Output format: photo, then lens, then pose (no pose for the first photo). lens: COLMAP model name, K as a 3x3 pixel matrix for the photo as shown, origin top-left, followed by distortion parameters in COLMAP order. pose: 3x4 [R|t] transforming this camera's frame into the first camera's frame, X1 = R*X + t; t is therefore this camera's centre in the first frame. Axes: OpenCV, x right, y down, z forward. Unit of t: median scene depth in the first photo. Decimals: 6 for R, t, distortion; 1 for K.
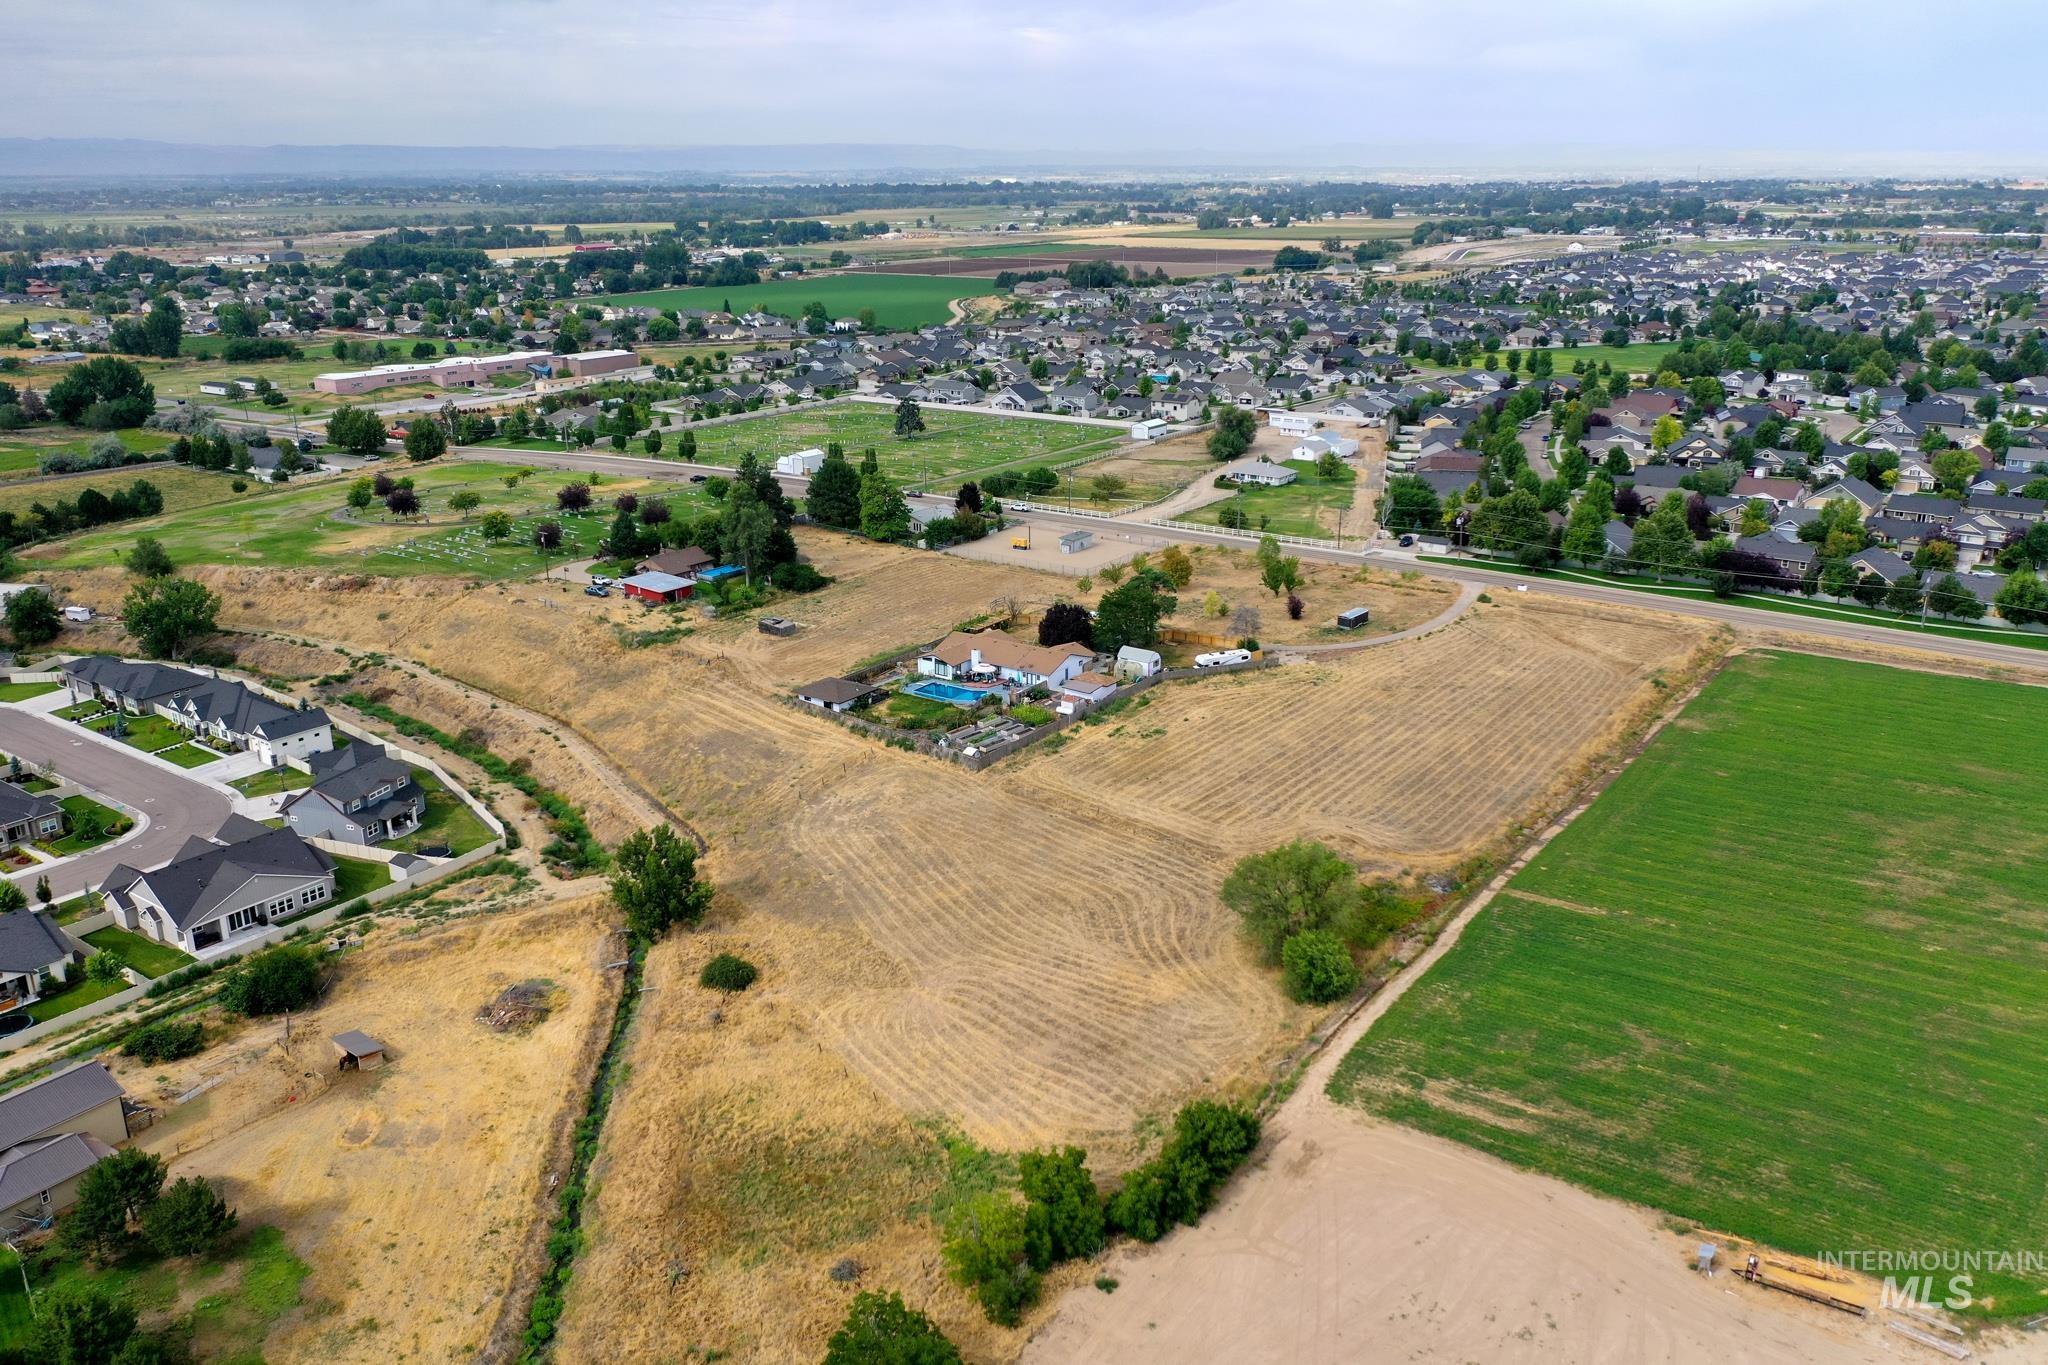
lens RADIAL K [[1616.8, 0, 1020.4], [0, 1616.8, 683.2], [0, 0, 1]] dist [0.003077, -0.002651]
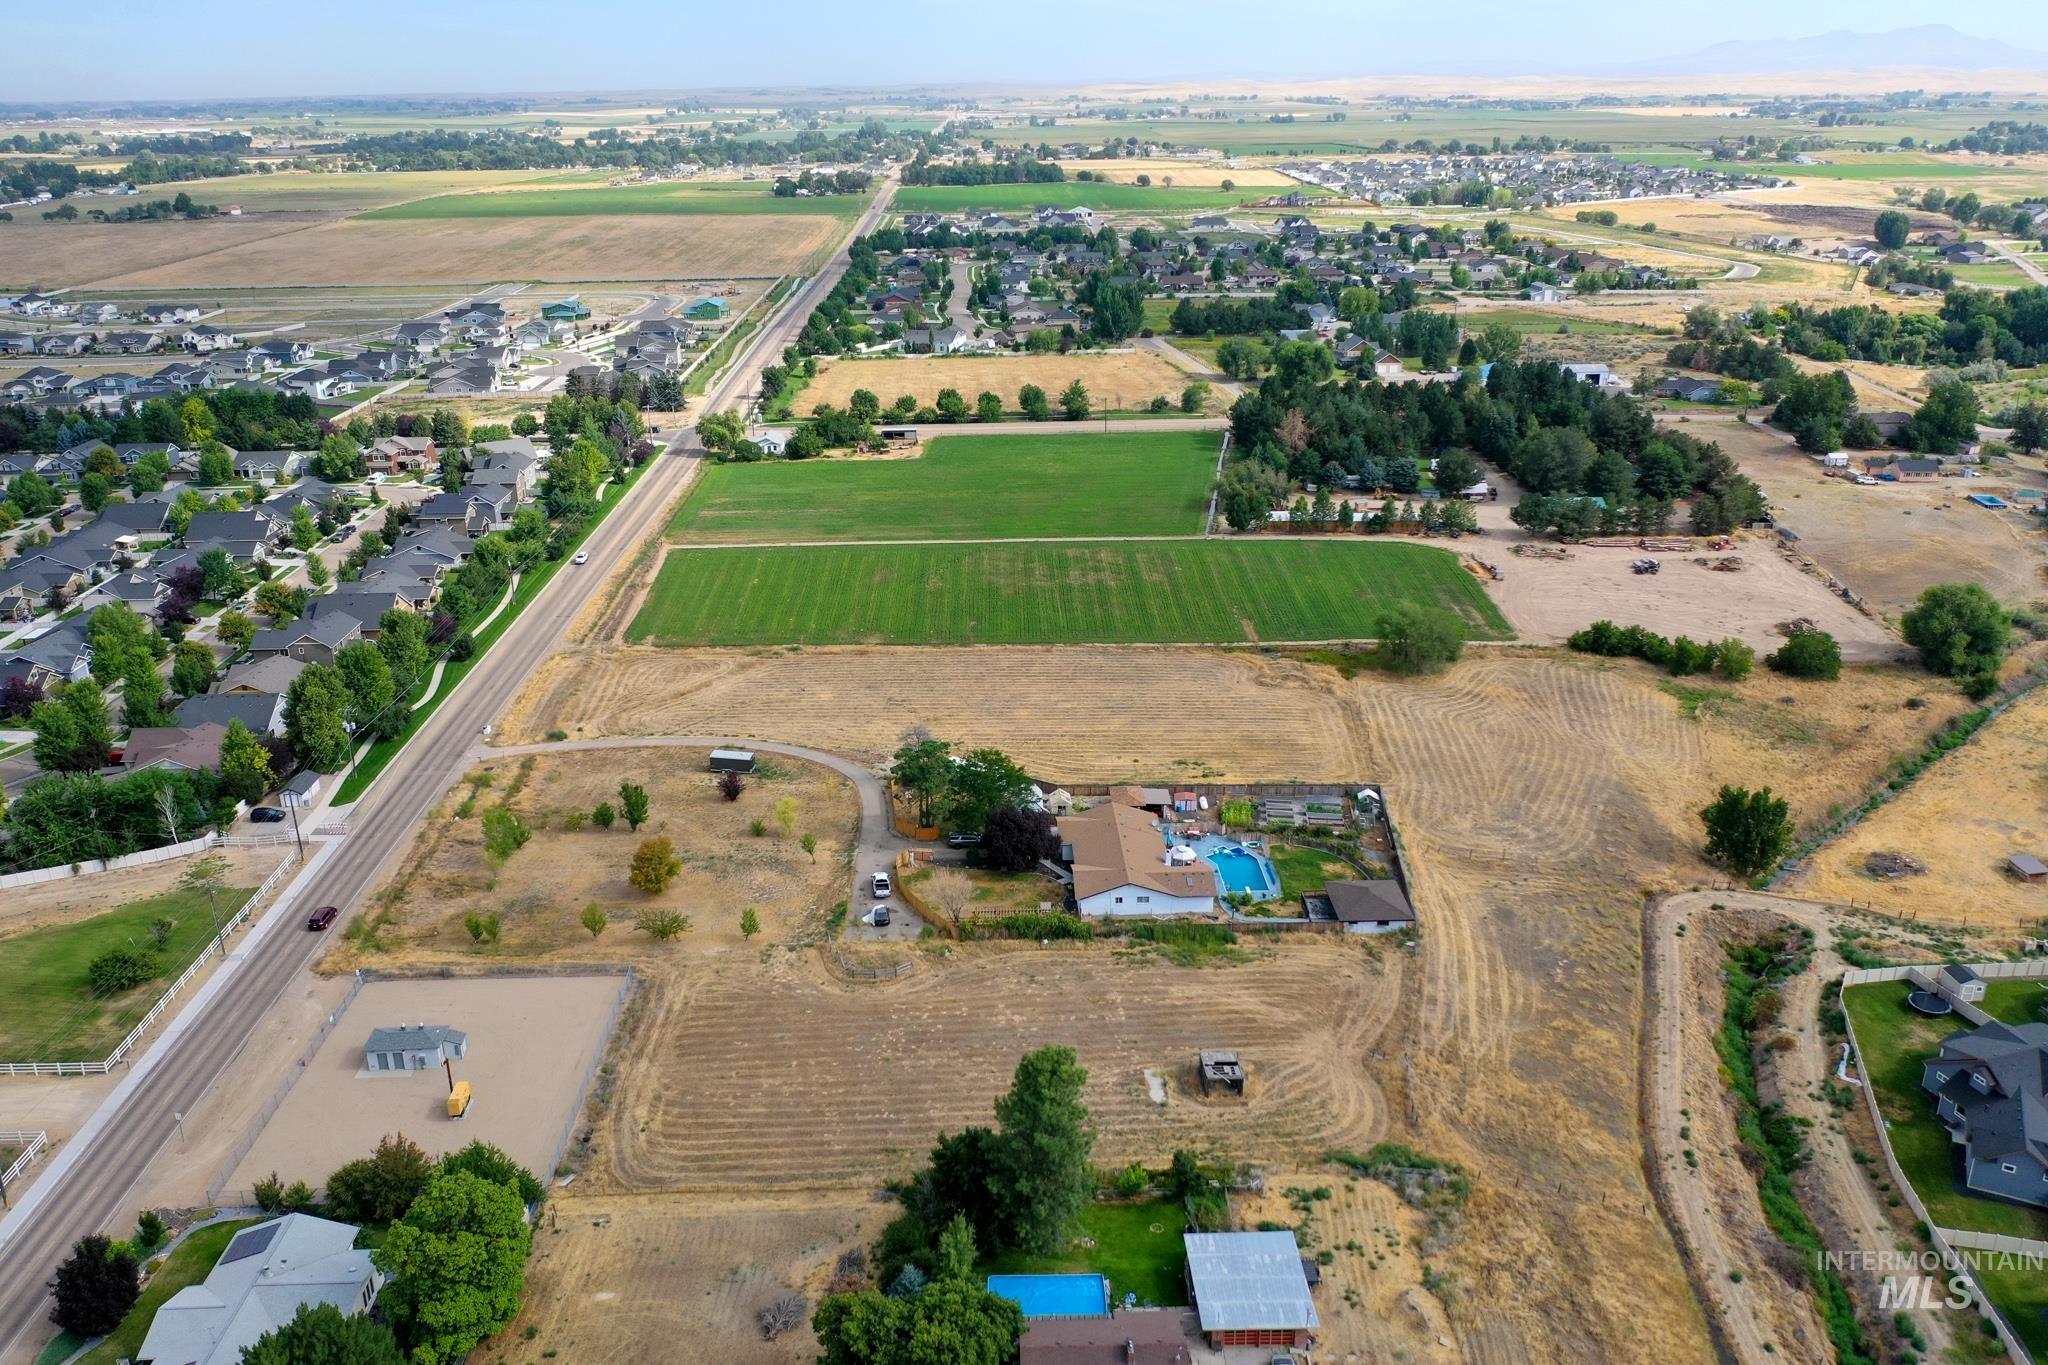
lens RADIAL K [[1616.8, 0, 1020.1], [0, 1616.8, 689.8], [0, 0, 1]] dist [0.003077, -0.002651]
pose [[-0.607386, -0.267657, 0.747959, -0.575505], [0.257229, 0.824543, 0.503947, -0.522299], [-0.751609, 0.498486, -0.431966, 1.420770]]
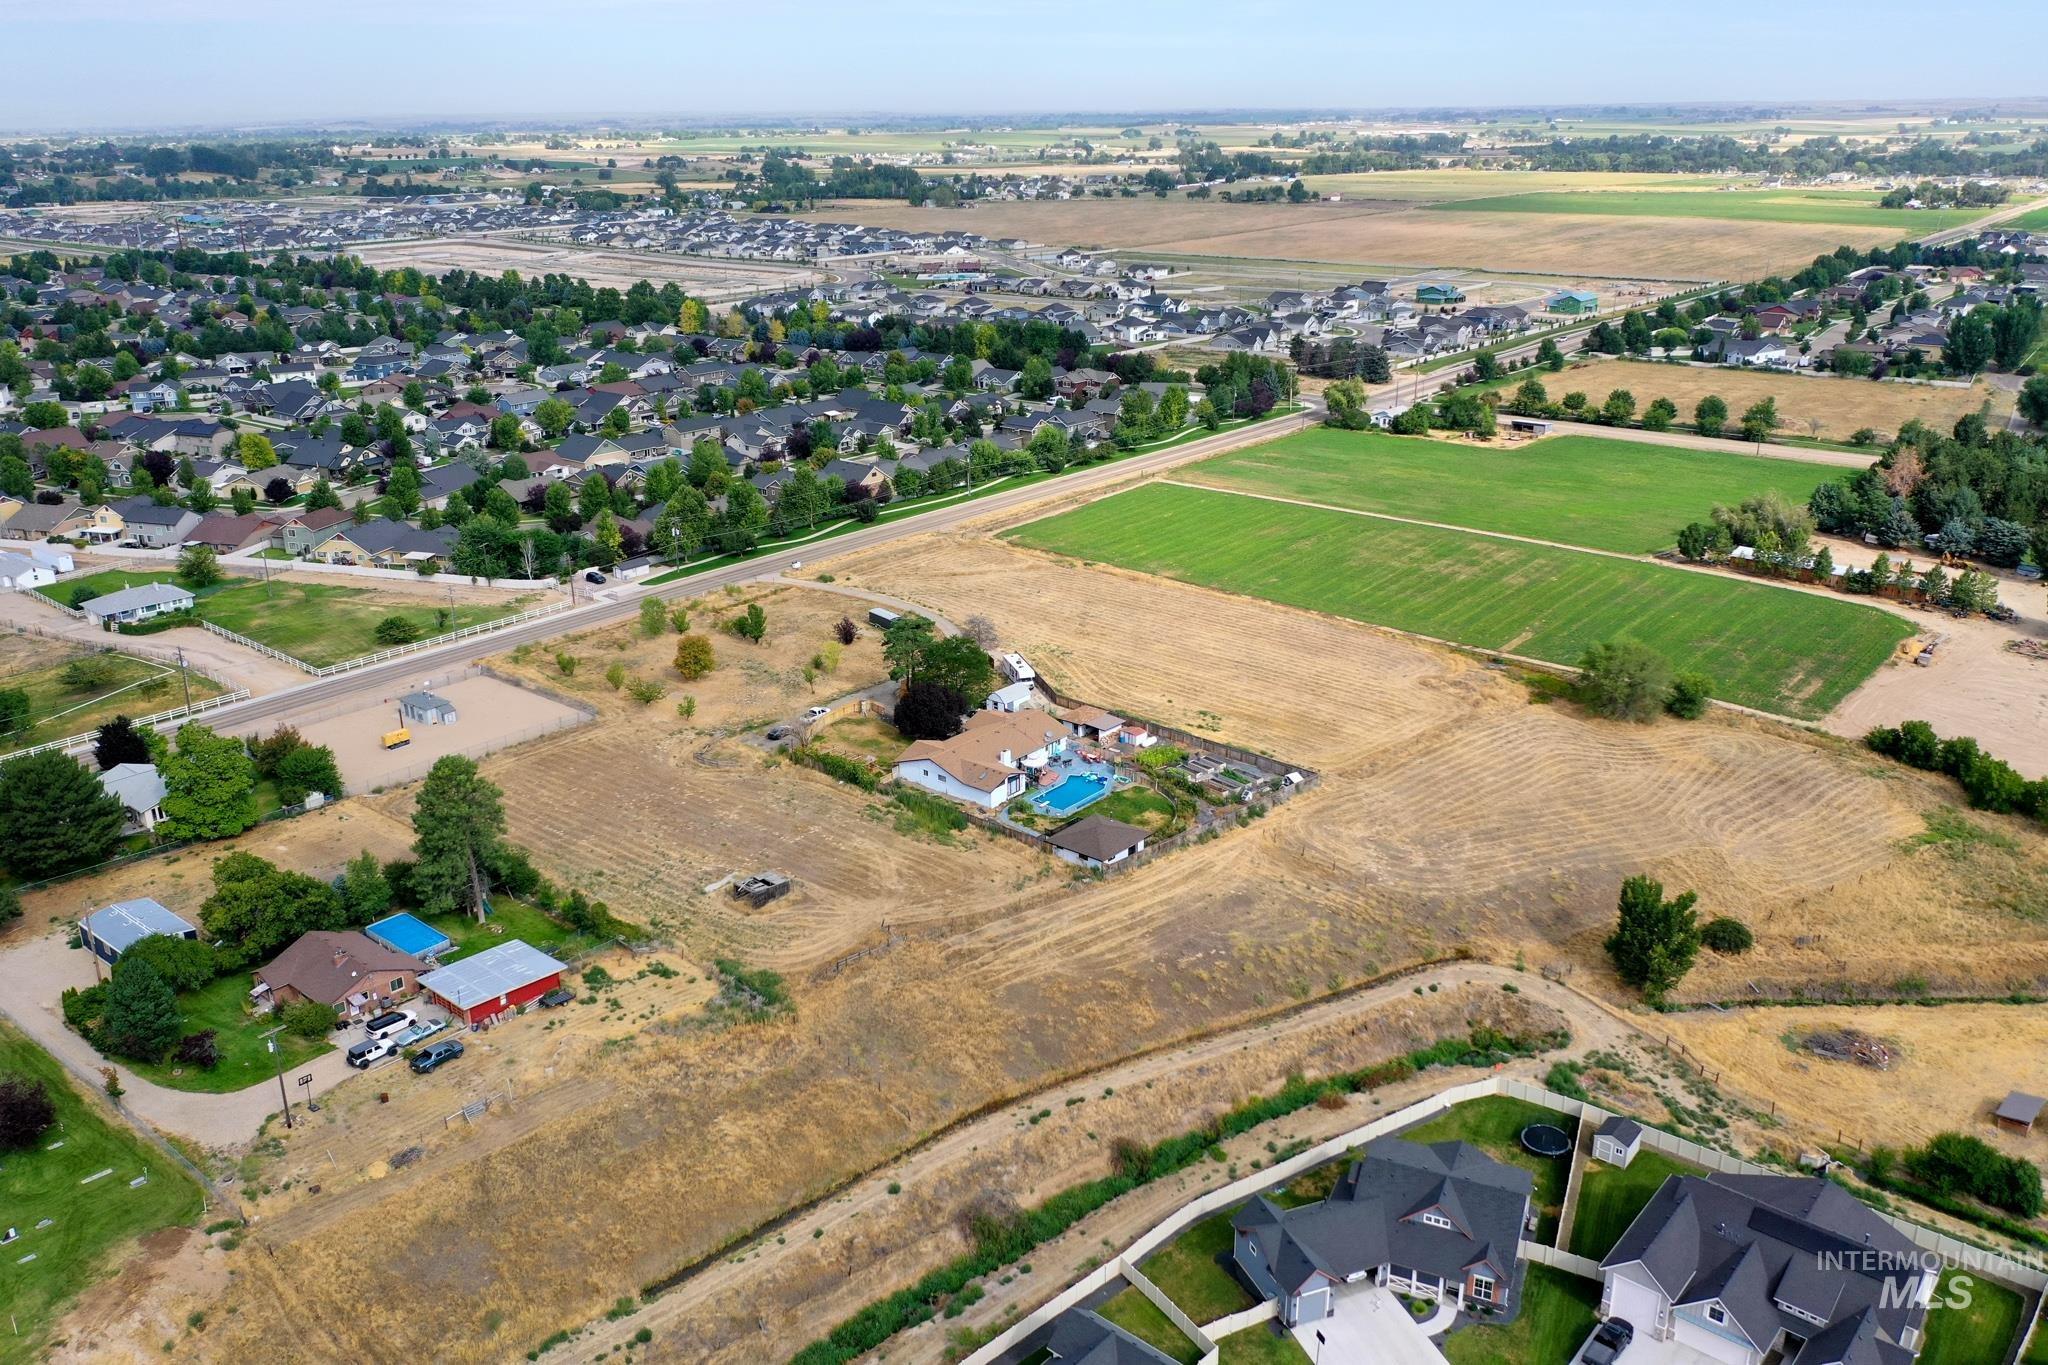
lens RADIAL K [[1616.8, 0, 1017.4], [0, 1616.8, 678.8], [0, 0, 1]] dist [0.003077, -0.002651]
pose [[0.073159, -0.328547, 0.941650, -0.842585], [0.314028, 0.903742, 0.290923, -0.310450], [-0.946591, 0.274421, 0.169290, 0.885067]]
